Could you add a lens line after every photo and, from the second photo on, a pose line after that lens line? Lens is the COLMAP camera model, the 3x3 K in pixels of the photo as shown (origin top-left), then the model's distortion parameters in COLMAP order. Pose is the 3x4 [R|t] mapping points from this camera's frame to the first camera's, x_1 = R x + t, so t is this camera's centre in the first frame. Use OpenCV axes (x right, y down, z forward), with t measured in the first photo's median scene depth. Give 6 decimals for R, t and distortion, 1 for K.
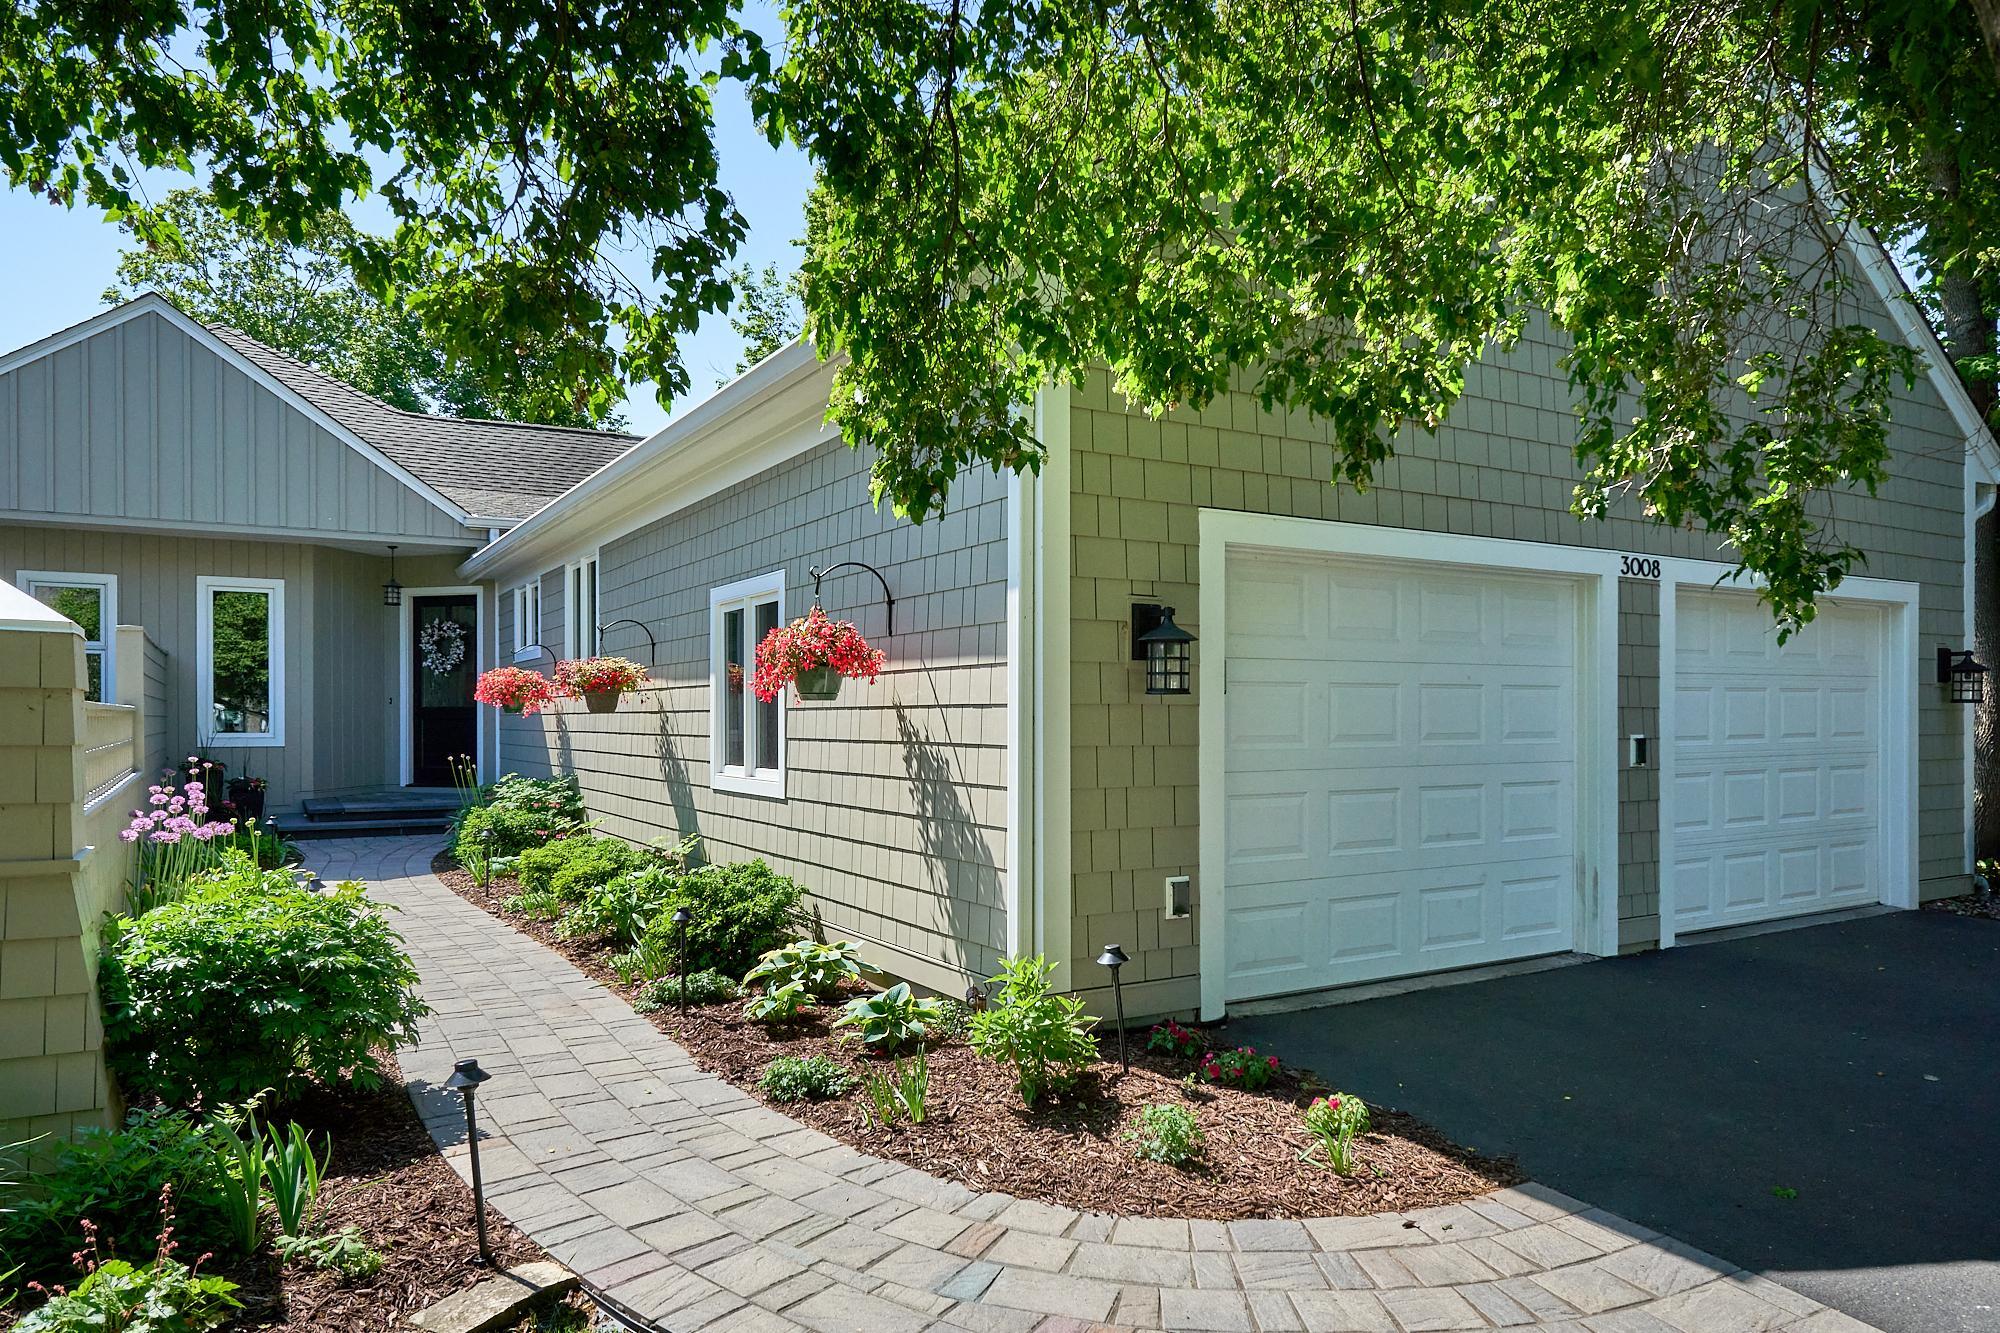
lens RADIAL K [[1268.9, 0, 1001.0], [0, 1268.9, 731.2], [0, 0, 1]] dist [-0.002169, -0.000748]
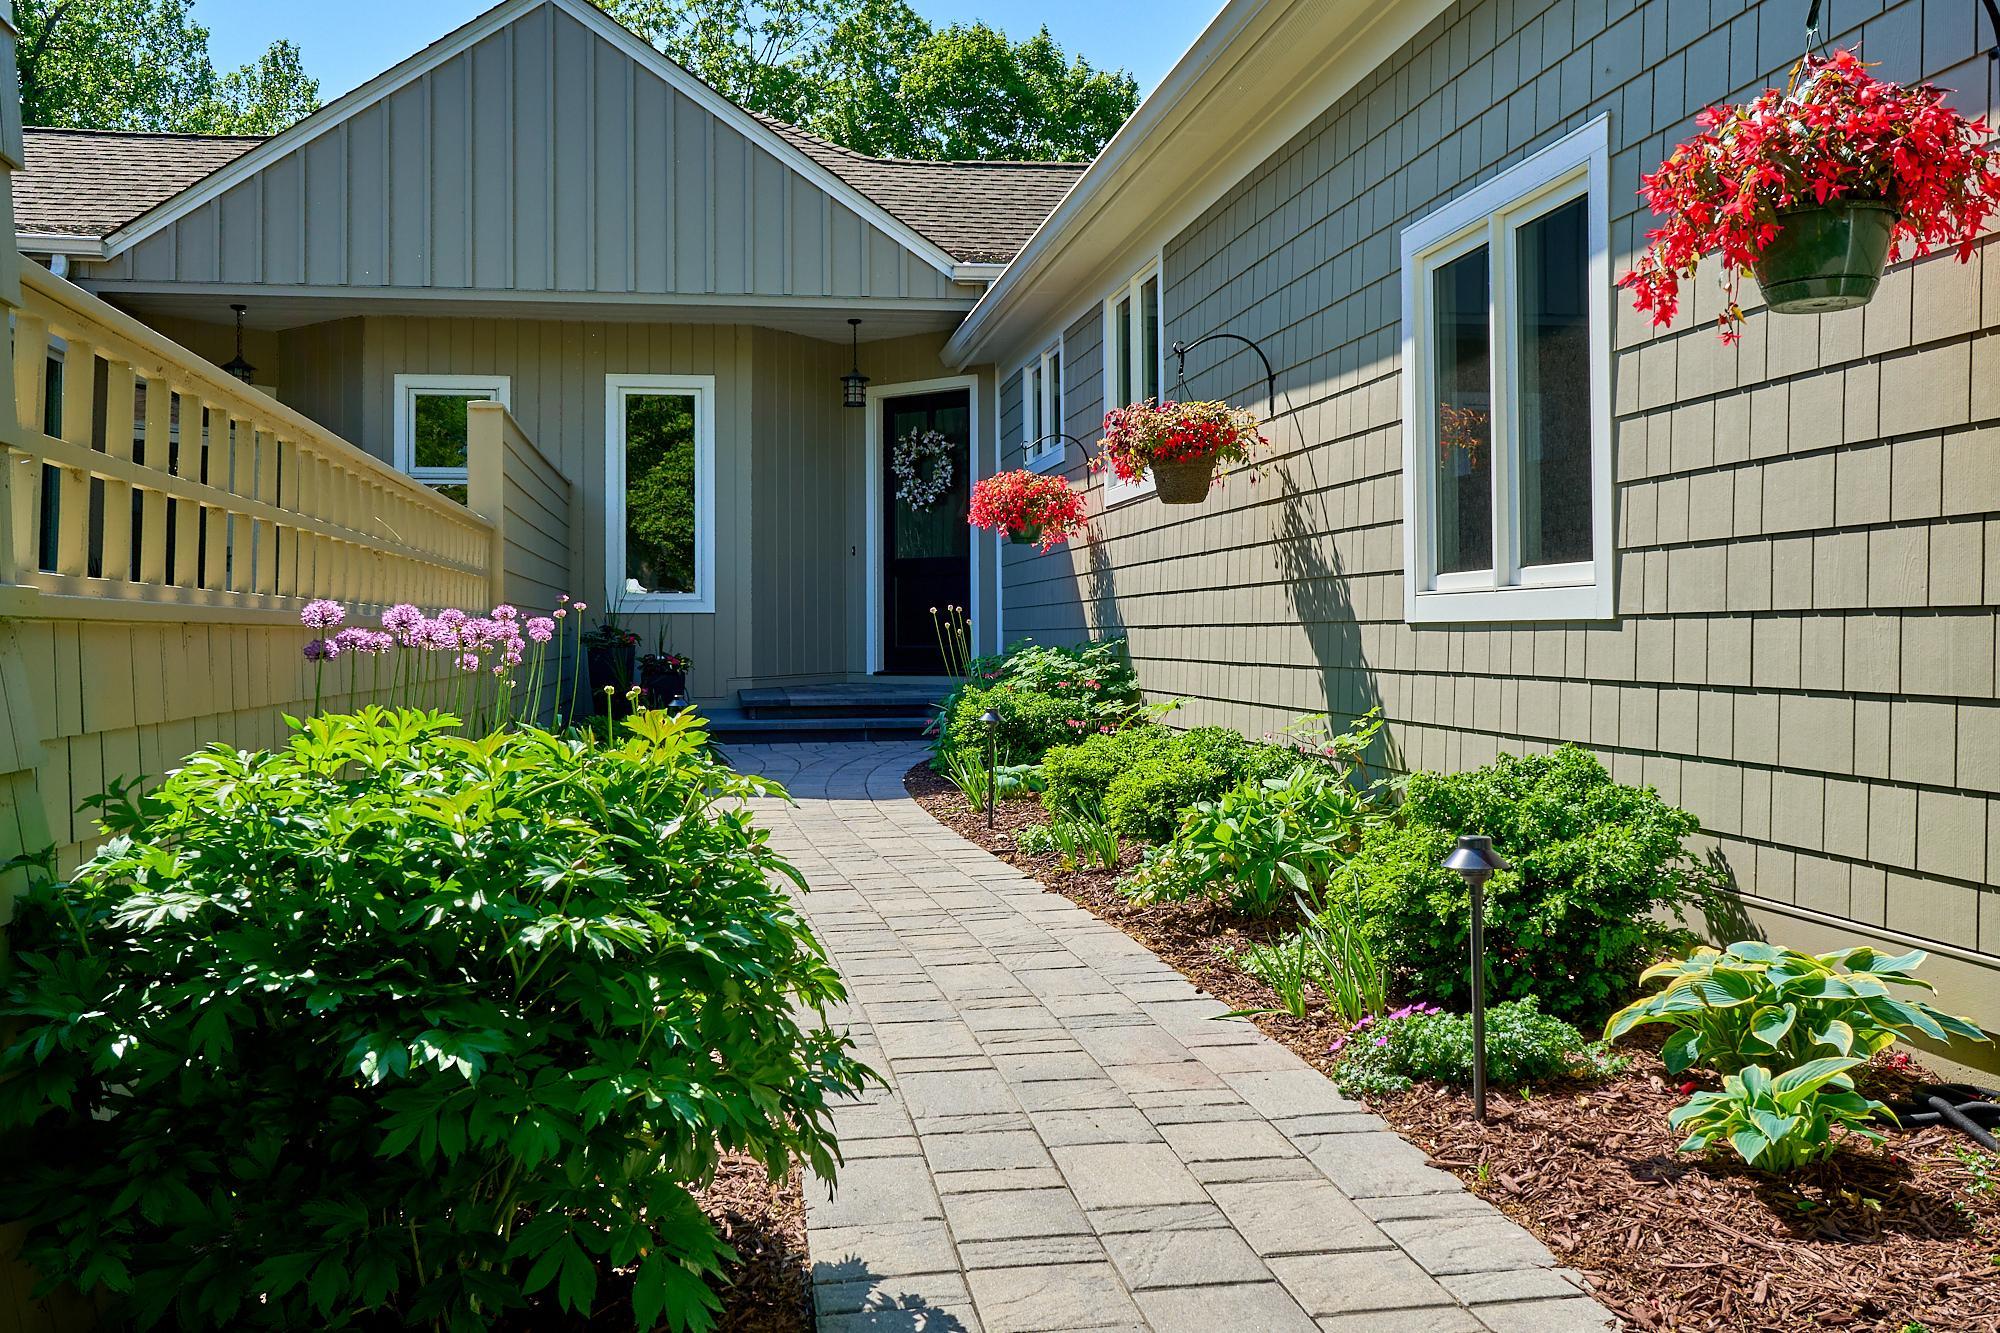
lens RADIAL K [[1620.8, 0, 1000.0], [0, 1620.8, 666.5], [0, 0, 1]] dist [0.008772, 0.000808]
pose [[0.931782, -0.002565, -0.363009, -0.150975], [0.003888, 0.999988, 0.002915, 0.062012], [0.362997, -0.004128, 0.931781, 0.357030]]
